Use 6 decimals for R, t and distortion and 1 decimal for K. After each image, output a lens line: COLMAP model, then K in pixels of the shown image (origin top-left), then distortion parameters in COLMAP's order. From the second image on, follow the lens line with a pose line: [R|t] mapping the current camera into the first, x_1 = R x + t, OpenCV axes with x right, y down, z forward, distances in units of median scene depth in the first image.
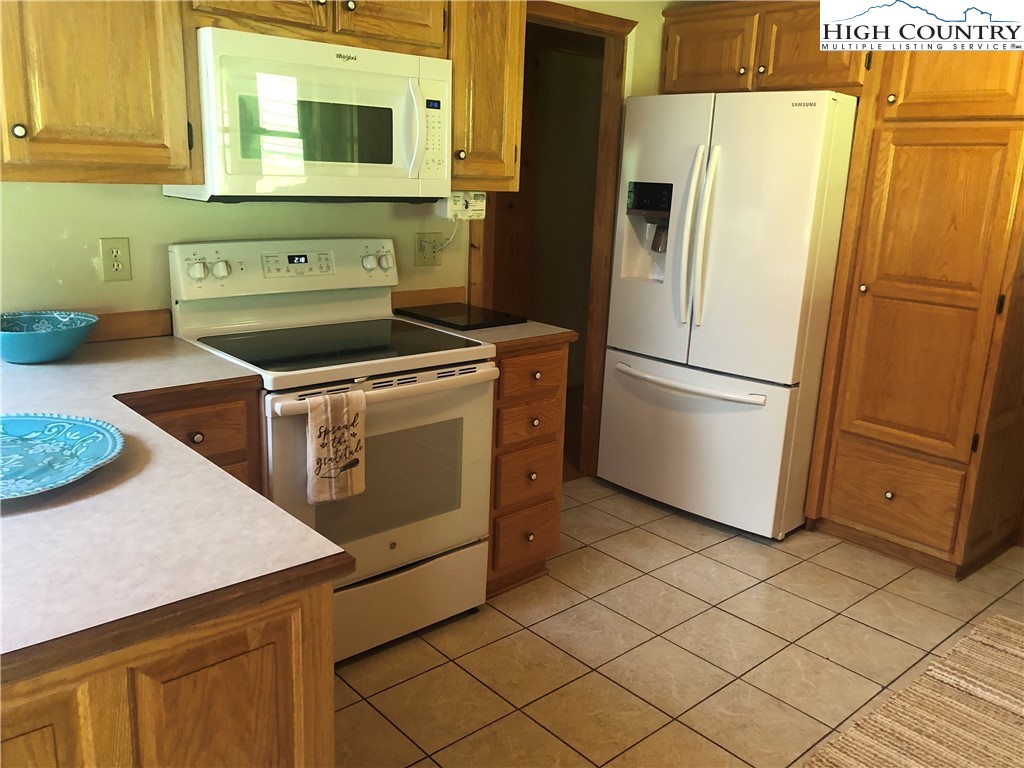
lens RADIAL K [[860.3, 0, 512.0], [0, 860.3, 384.0], [0, 0, 1]] dist [0.047232, -0.057505]
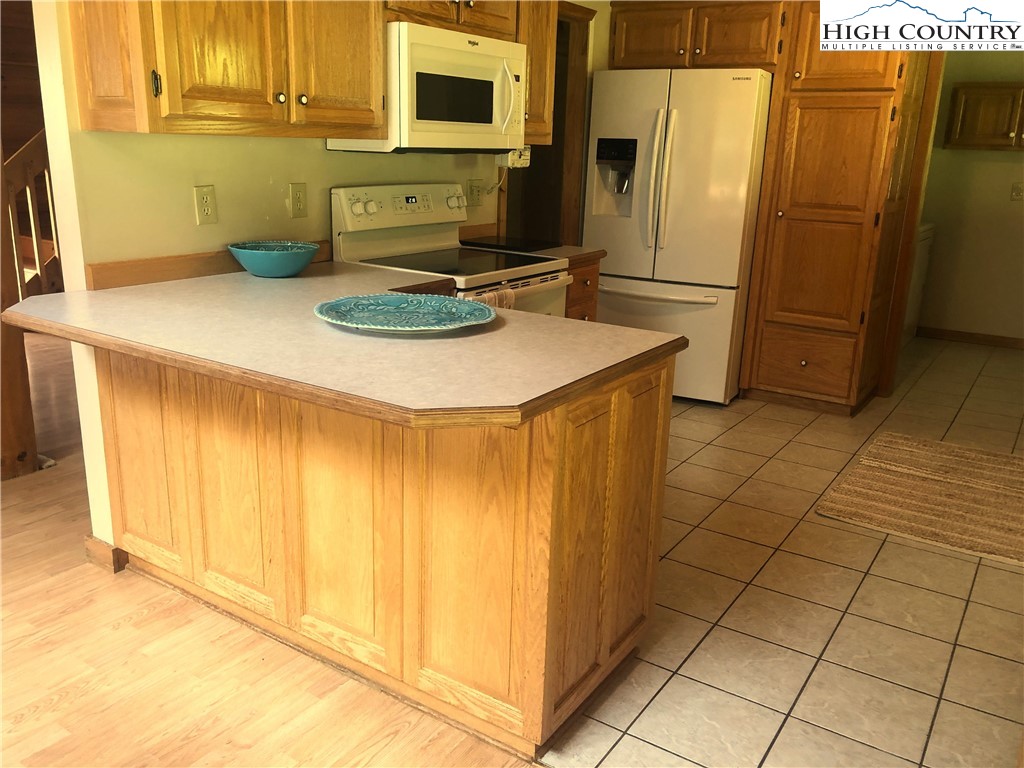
lens RADIAL K [[860.3, 0, 512.0], [0, 860.3, 384.0], [0, 0, 1]] dist [0.047232, -0.057505]
pose [[0.968314, -0.077130, 0.237528, -0.376812], [0.068034, 0.996610, 0.046267, 0.070341], [-0.240291, -0.028641, 0.970278, -0.255297]]
